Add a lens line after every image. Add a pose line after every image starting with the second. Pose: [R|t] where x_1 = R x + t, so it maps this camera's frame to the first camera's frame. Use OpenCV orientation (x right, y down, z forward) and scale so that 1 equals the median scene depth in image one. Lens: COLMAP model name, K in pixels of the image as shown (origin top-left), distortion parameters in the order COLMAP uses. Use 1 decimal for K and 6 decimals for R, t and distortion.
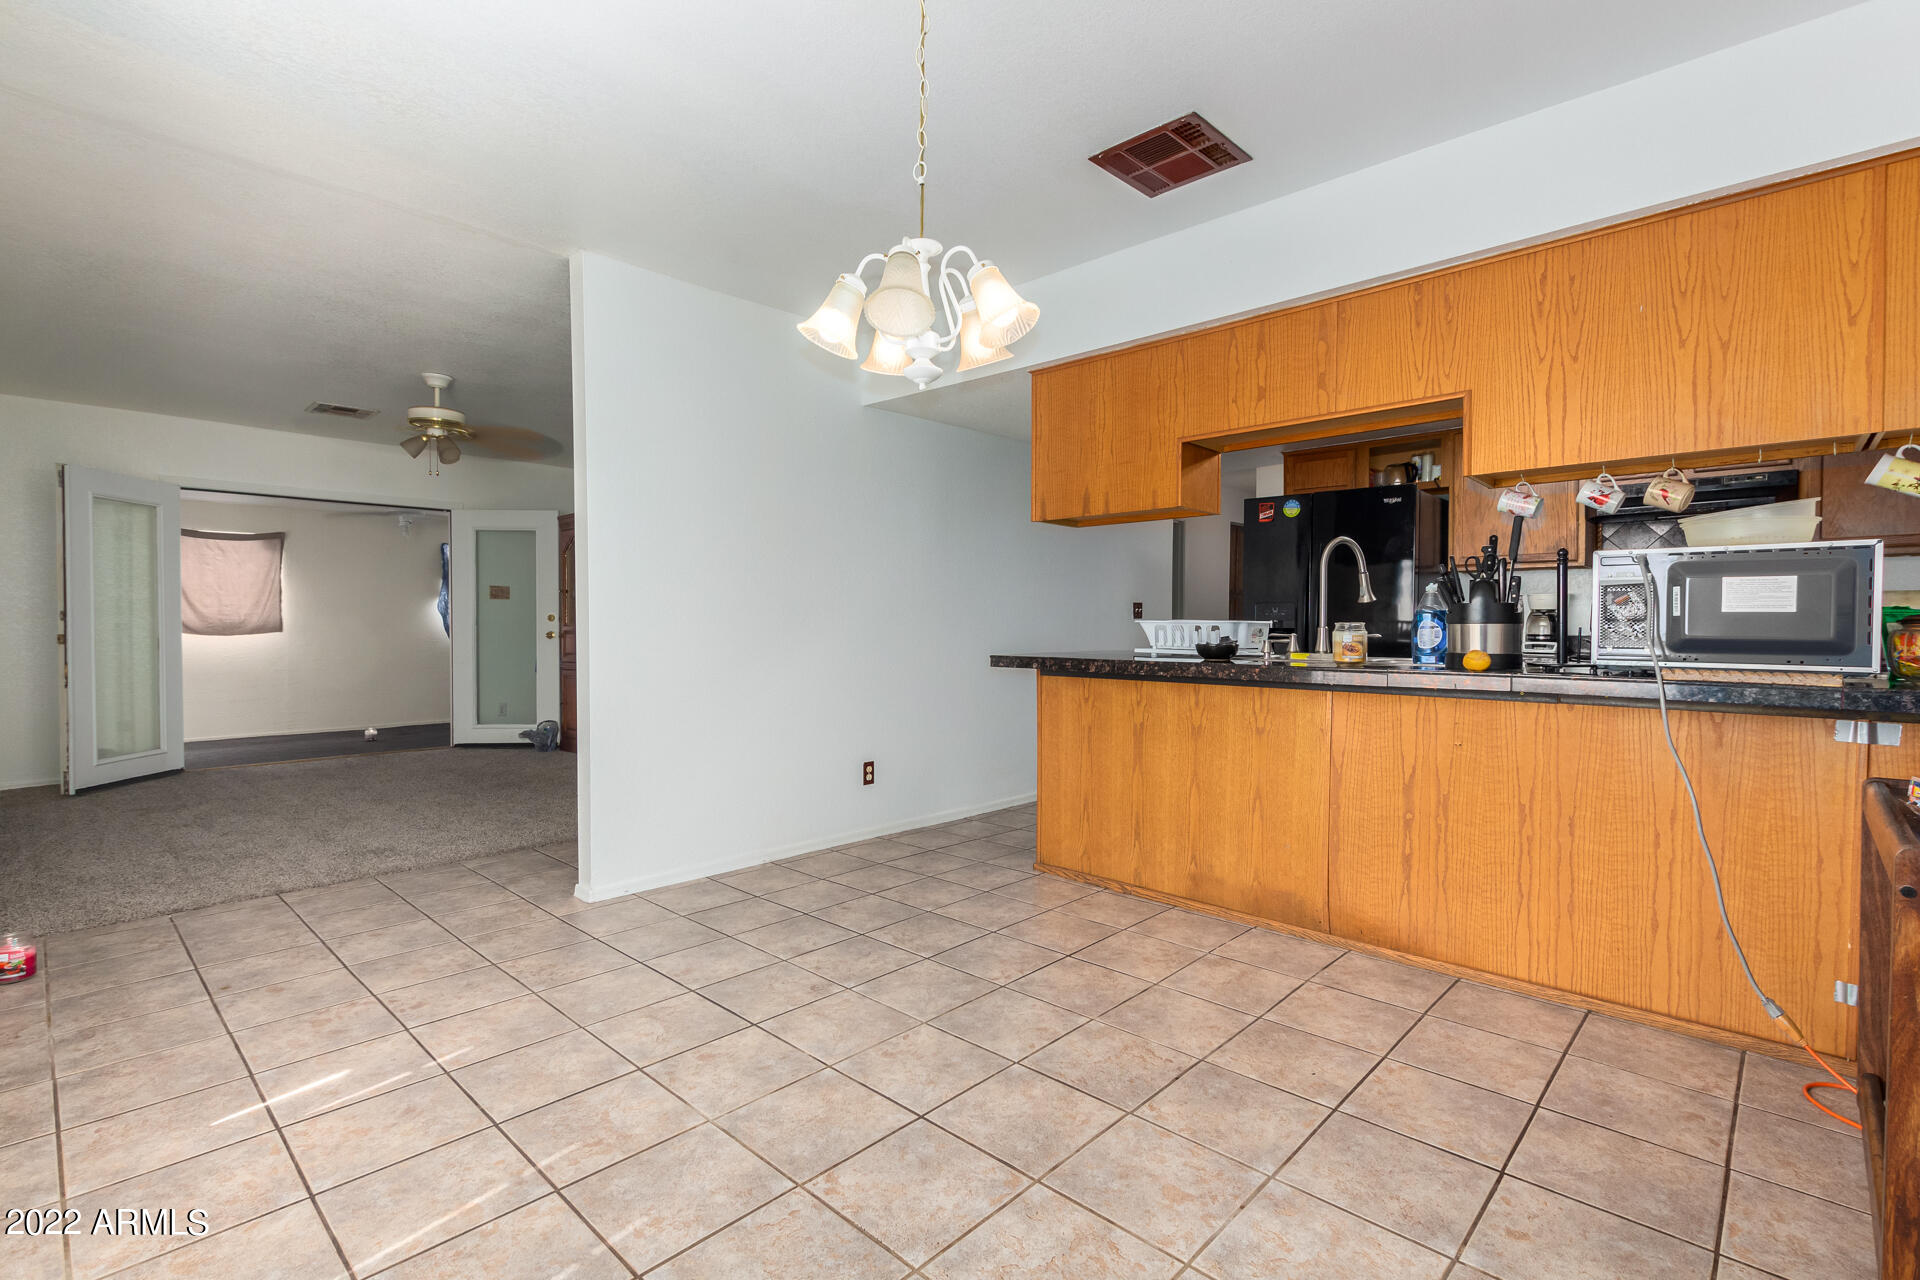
lens RADIAL K [[879.7, 0, 1006.2], [0, 879.7, 644.7], [0, 0, 1]] dist [-0.016692, -0.000823]
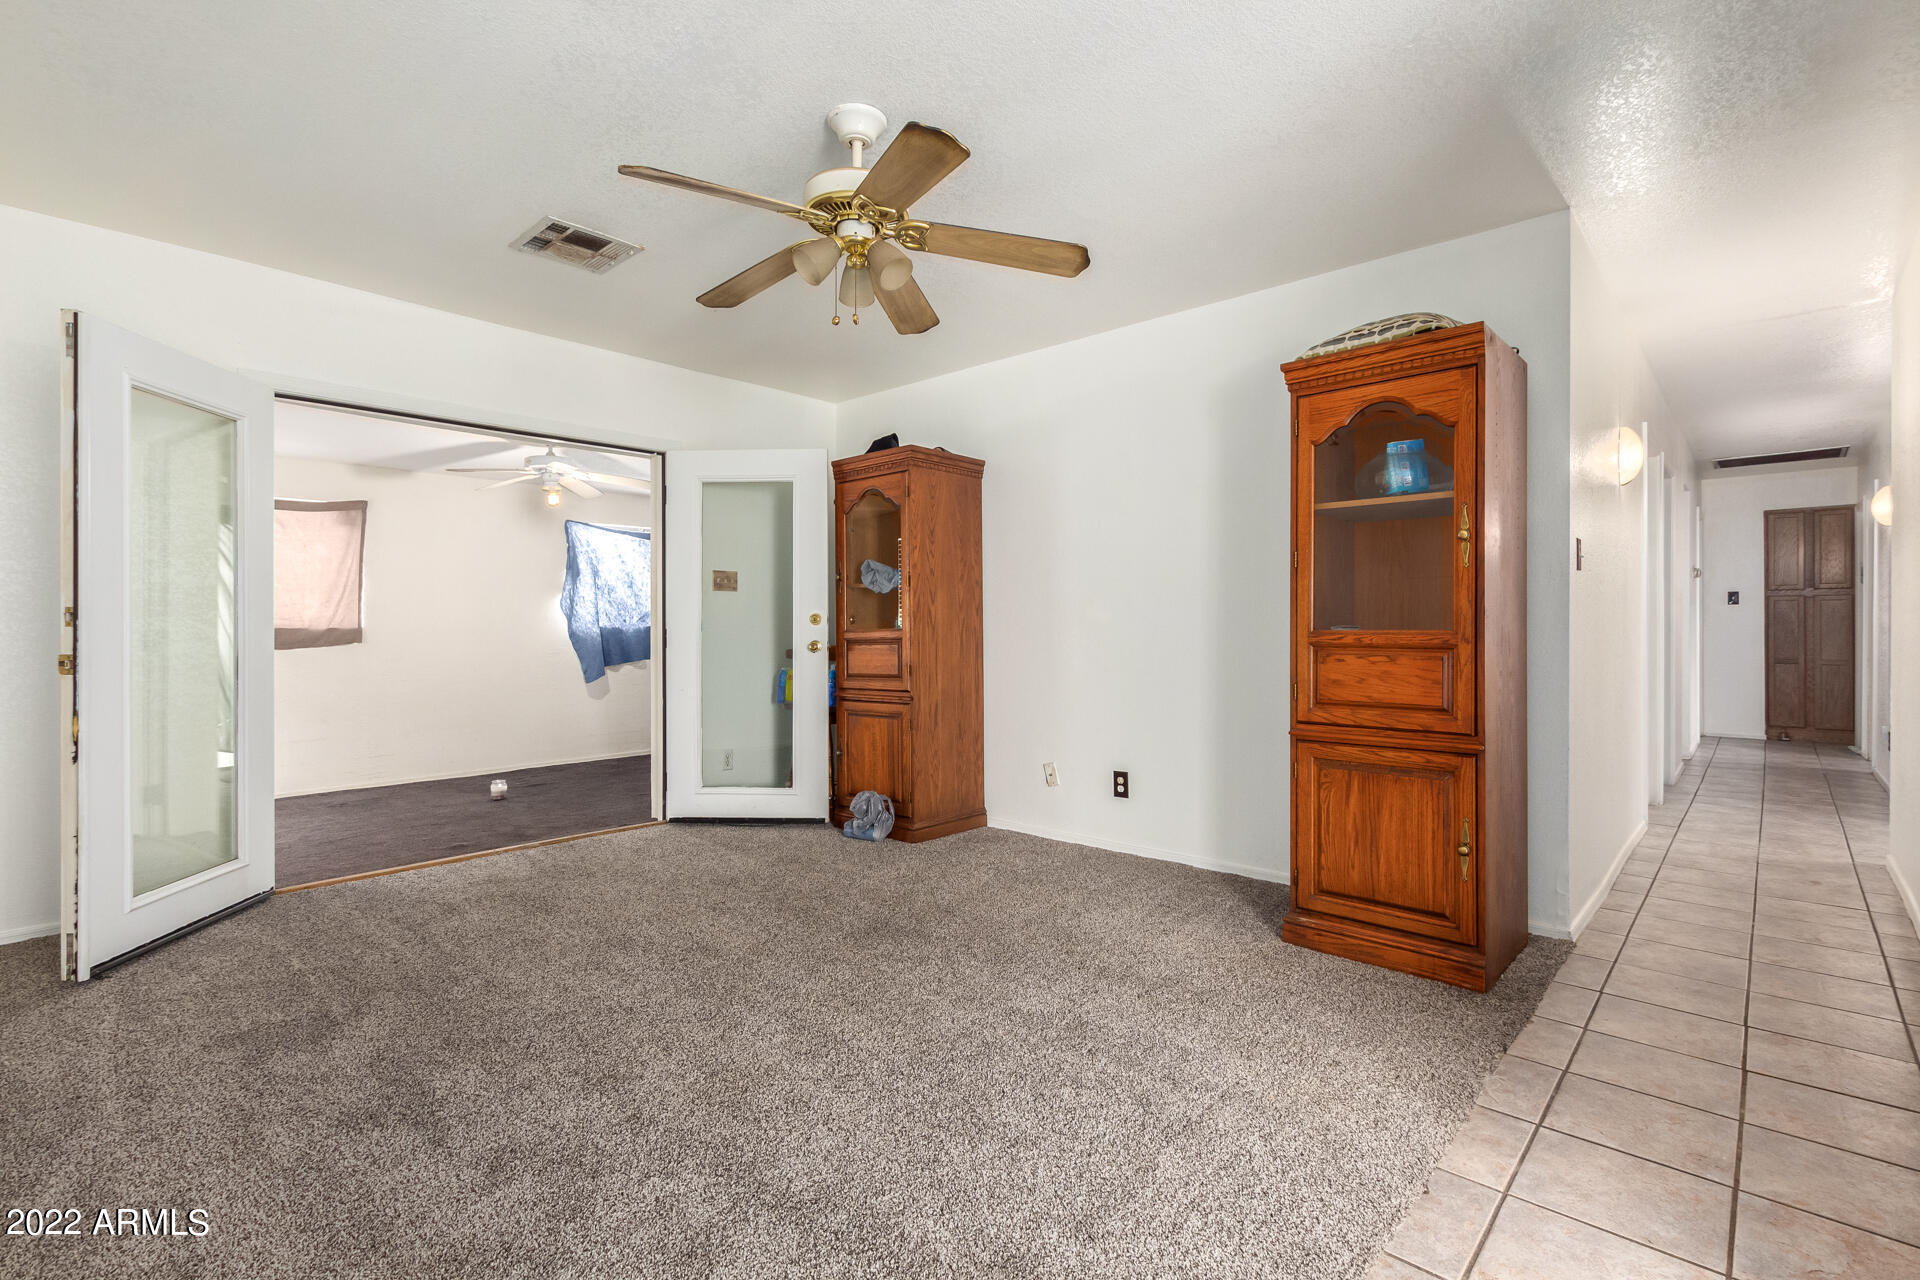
lens RADIAL K [[879.7, 0, 957.5], [0, 879.7, 630.1], [0, 0, 1]] dist [-0.016692, -0.000823]
pose [[0.999879, -0.005373, -0.014617, -0.411314], [0.005065, 0.999766, -0.021019, -0.009140], [0.014726, 0.020942, 0.999672, 0.363855]]
